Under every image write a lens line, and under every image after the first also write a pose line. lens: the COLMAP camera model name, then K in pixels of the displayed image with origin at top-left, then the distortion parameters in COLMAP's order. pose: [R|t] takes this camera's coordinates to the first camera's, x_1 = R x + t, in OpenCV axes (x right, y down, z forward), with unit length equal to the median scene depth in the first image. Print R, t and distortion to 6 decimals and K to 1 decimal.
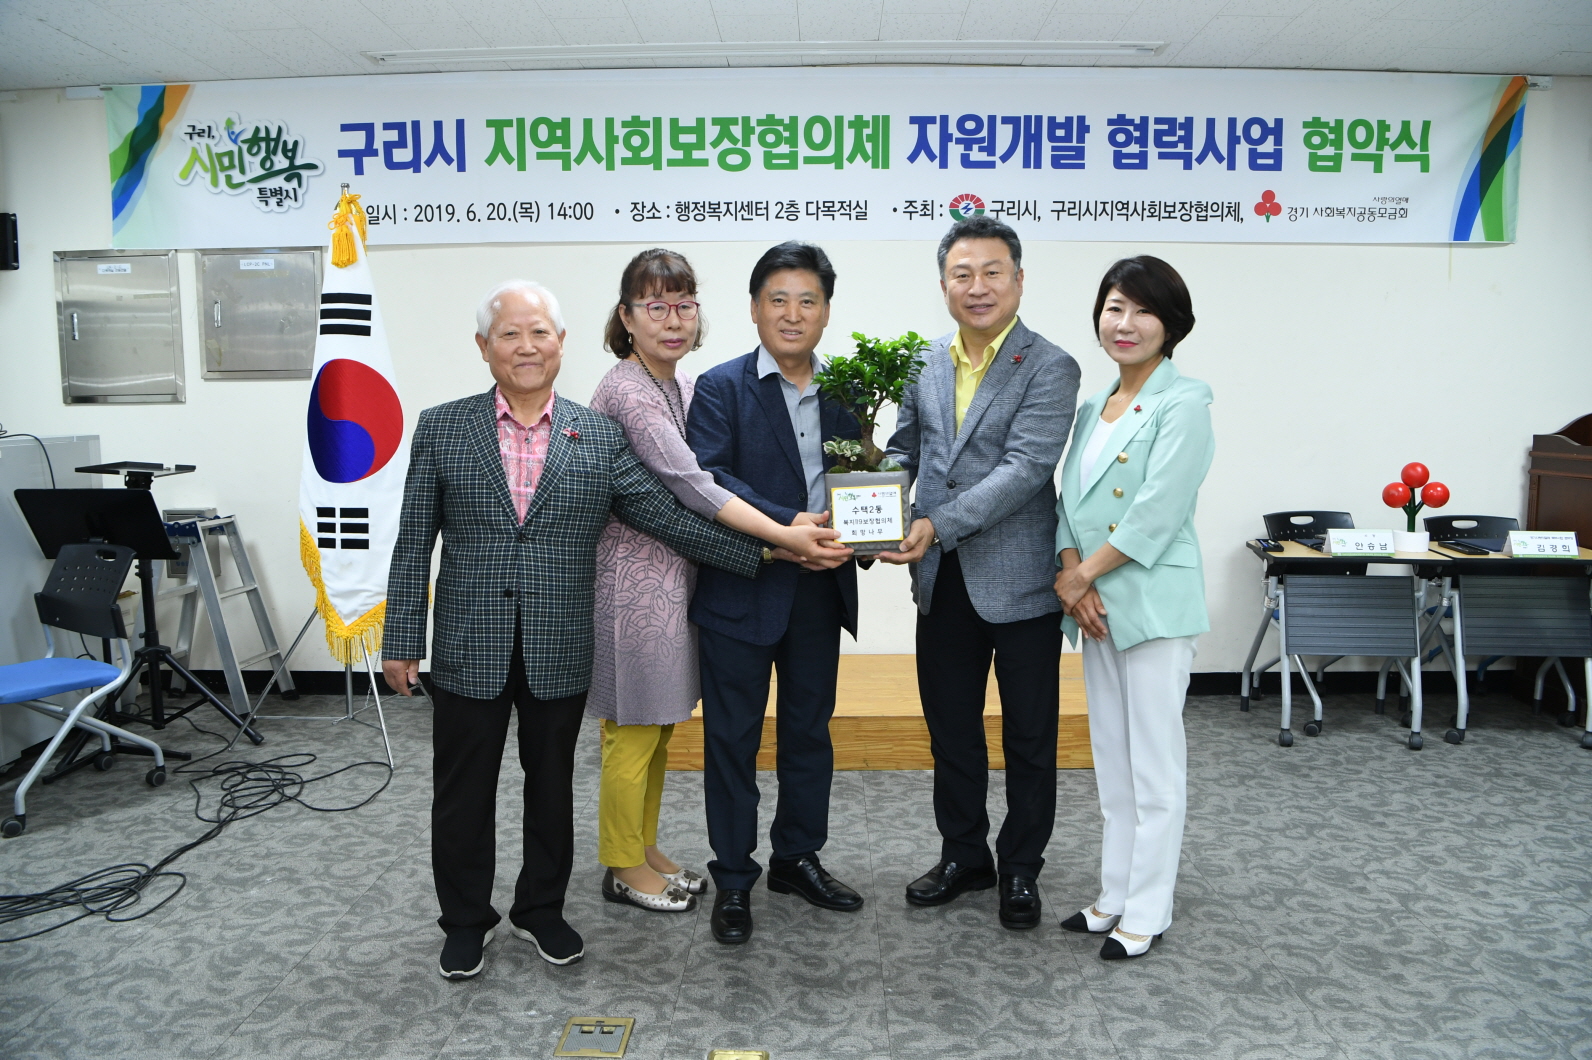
lens RADIAL K [[1074.6, 0, 811.1], [0, 1074.6, 543.1], [0, 0, 1]] dist [-0.080148, 0.017662]
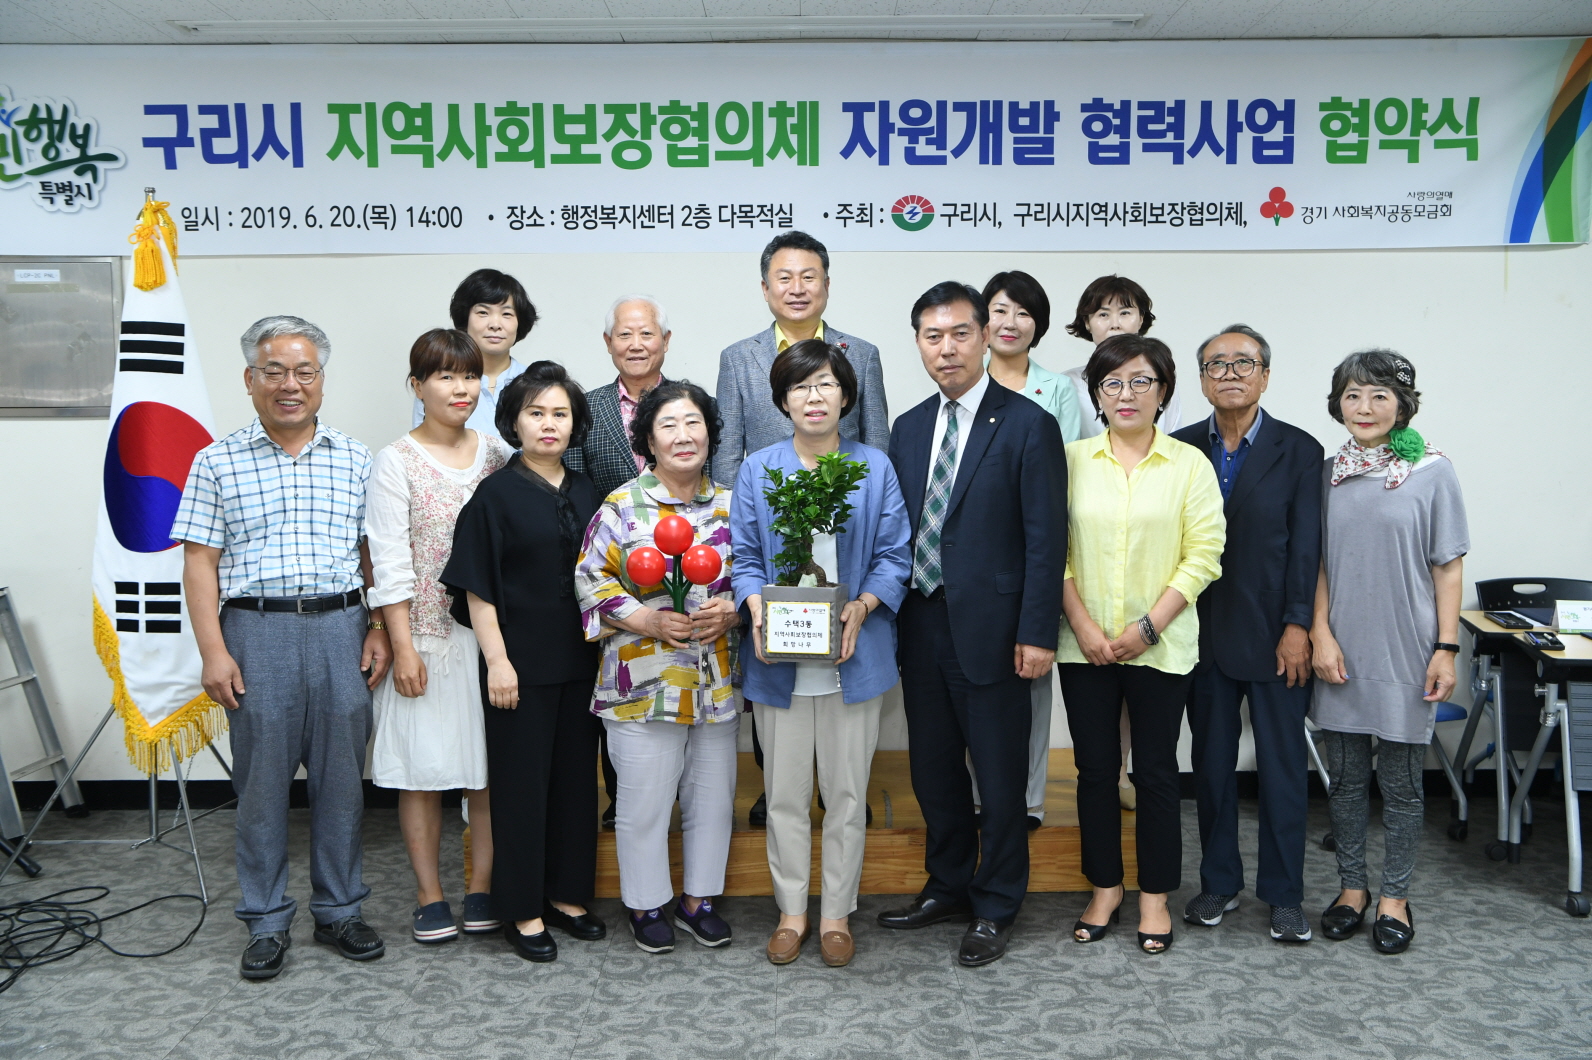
lens RADIAL K [[1414.3, 0, 811.5], [0, 1414.3, 533.1], [0, 0, 1]] dist [-0.025107, 0.051017]
pose [[0.999766, -0.005862, 0.020815, 0.043507], [0.006635, 0.999283, -0.037284, -0.024365], [-0.020581, 0.037413, 0.999088, -0.092626]]
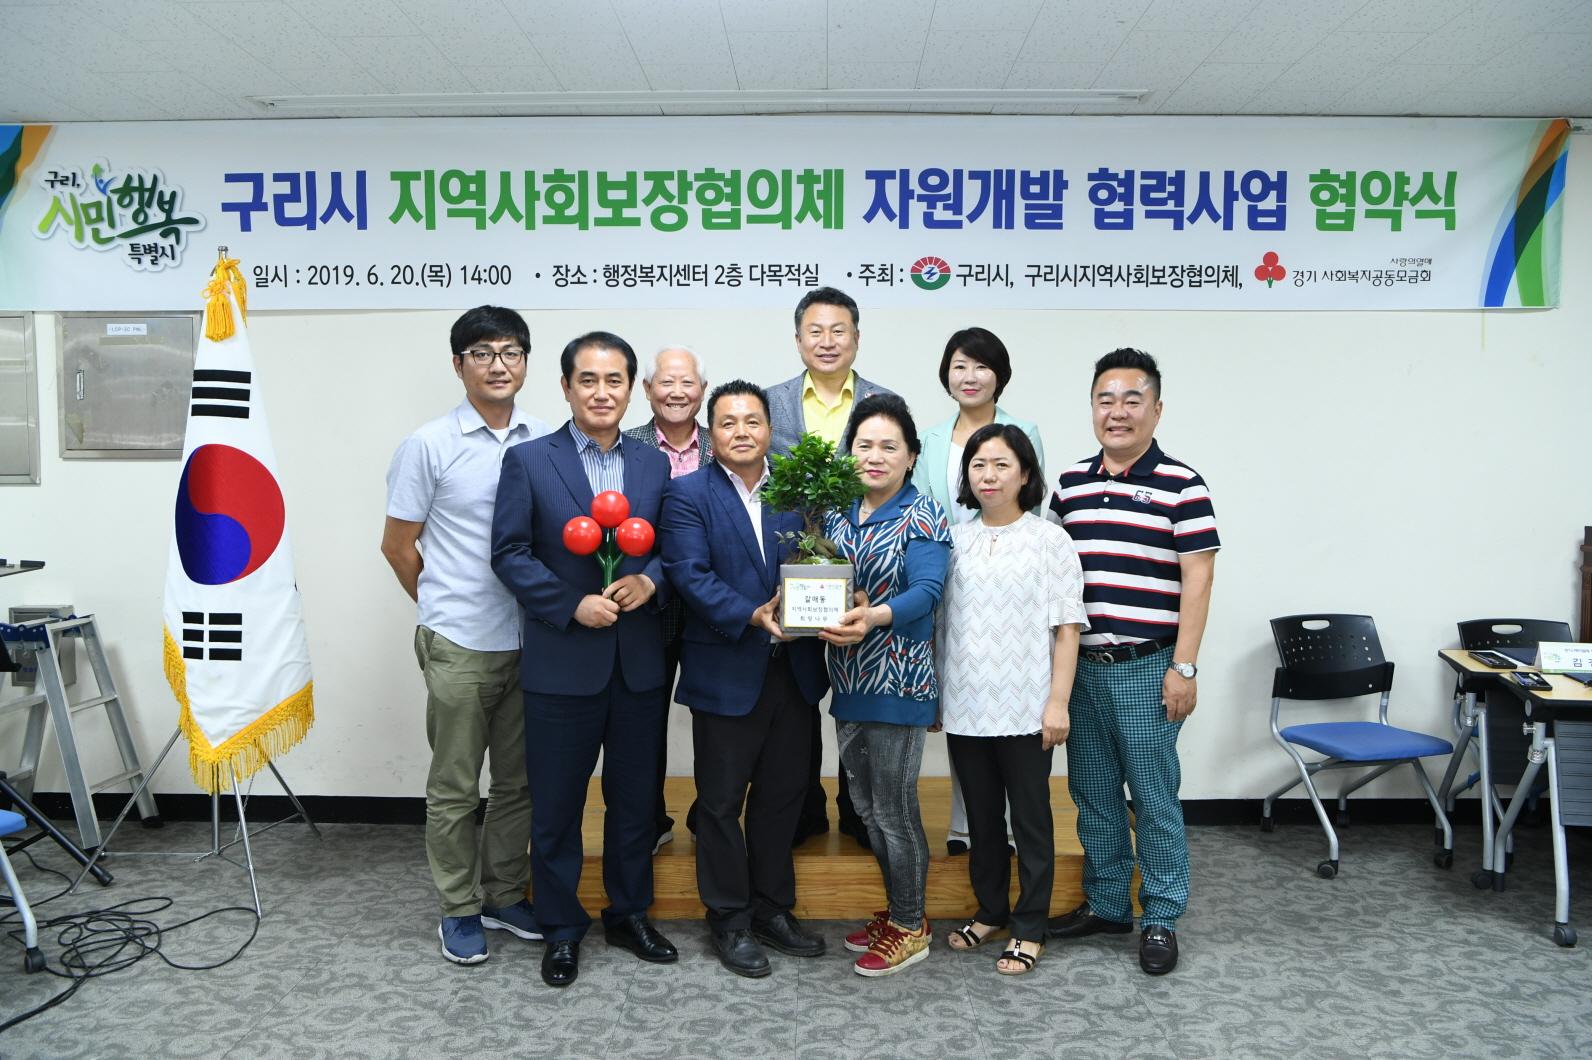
lens RADIAL K [[1236.3, 0, 810.3], [0, 1236.3, 537.1], [0, 0, 1]] dist [-0.059101, 0.037497]
pose [[0.999987, 0.003023, 0.004116, 0.043005], [-0.002768, 0.998151, -0.060726, -0.031980], [-0.004292, 0.060714, 0.998146, -0.014308]]
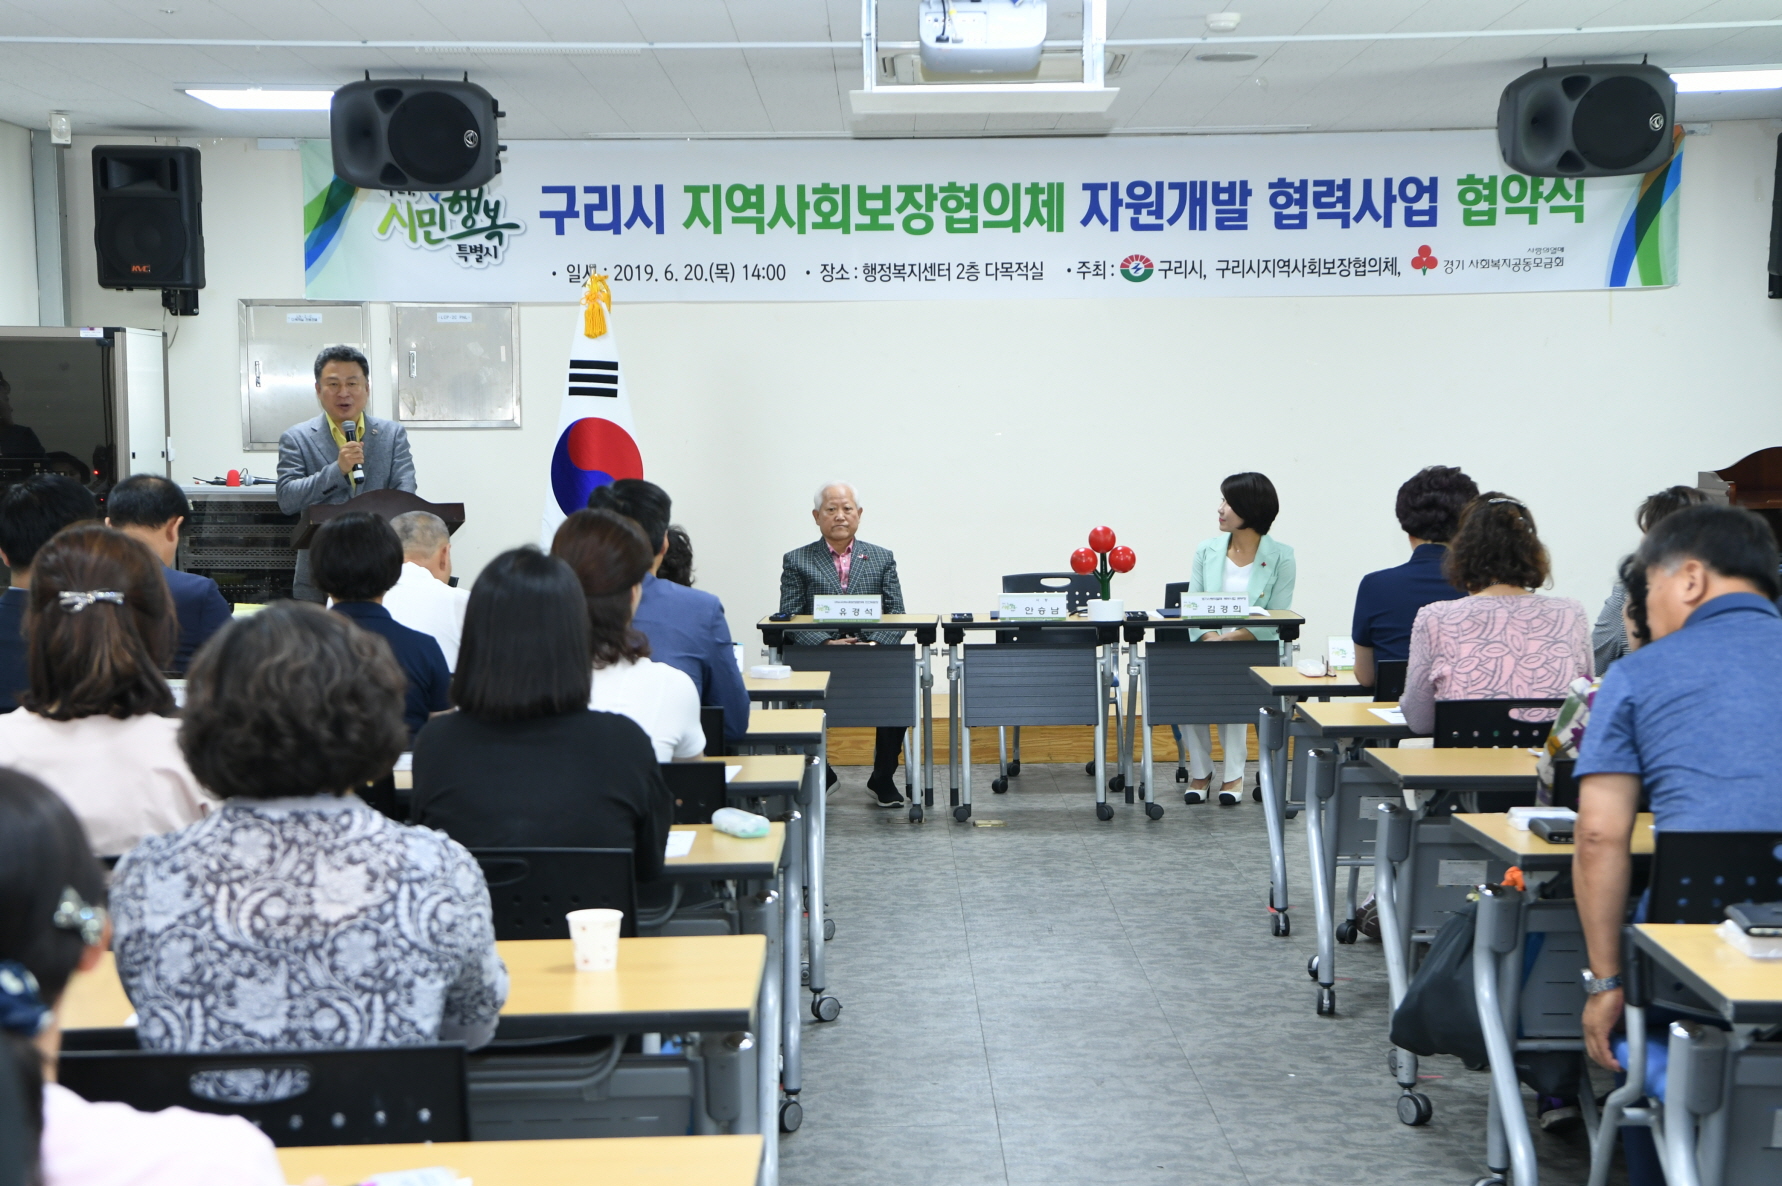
lens RADIAL K [[2902.7, 0, 901.3], [0, 2902.7, 612.2], [0, 0, 1]] dist [0.236076, 0.000000]
pose [[0.999797, -0.007111, 0.018840, -0.148434], [0.008147, 0.998426, -0.055482, 0.191485], [-0.018416, 0.055624, 0.998282, -1.913770]]
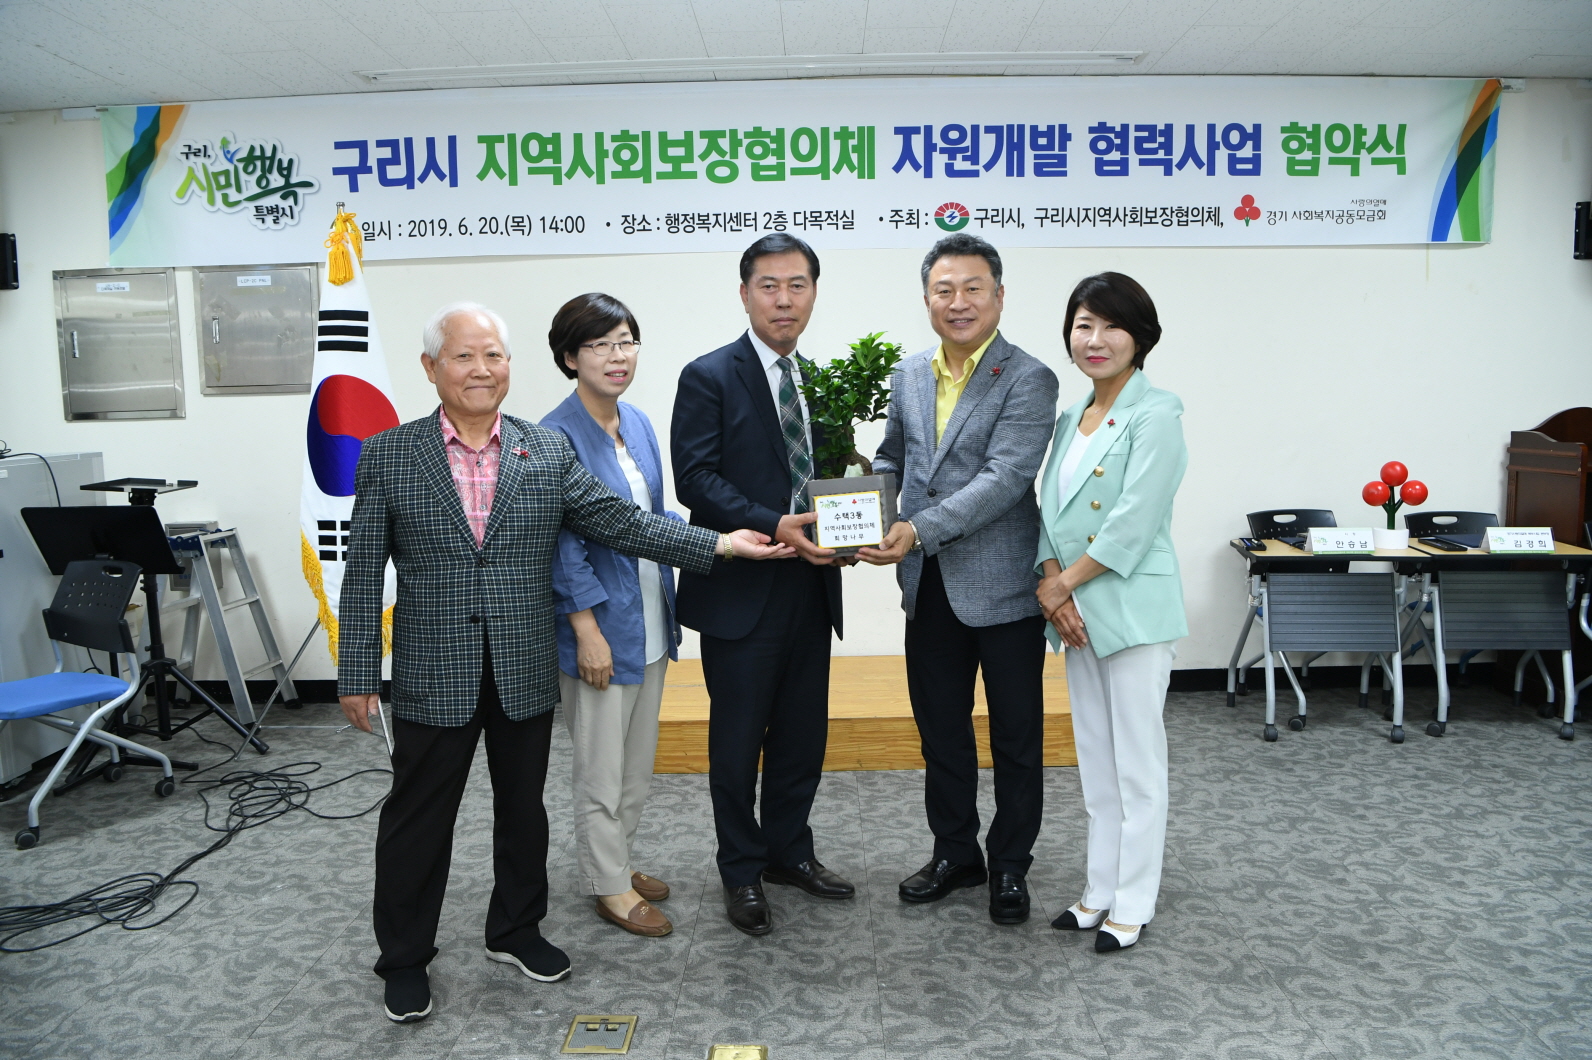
lens RADIAL K [[1074.6, 0, 807.9], [0, 1074.6, 542.6], [0, 0, 1]] dist [-0.080148, 0.017662]
pose [[0.999898, -0.014074, 0.002237, 0.002255], [0.014068, 0.999897, 0.002781, -0.007887], [-0.002276, -0.002749, 0.999994, -0.018868]]
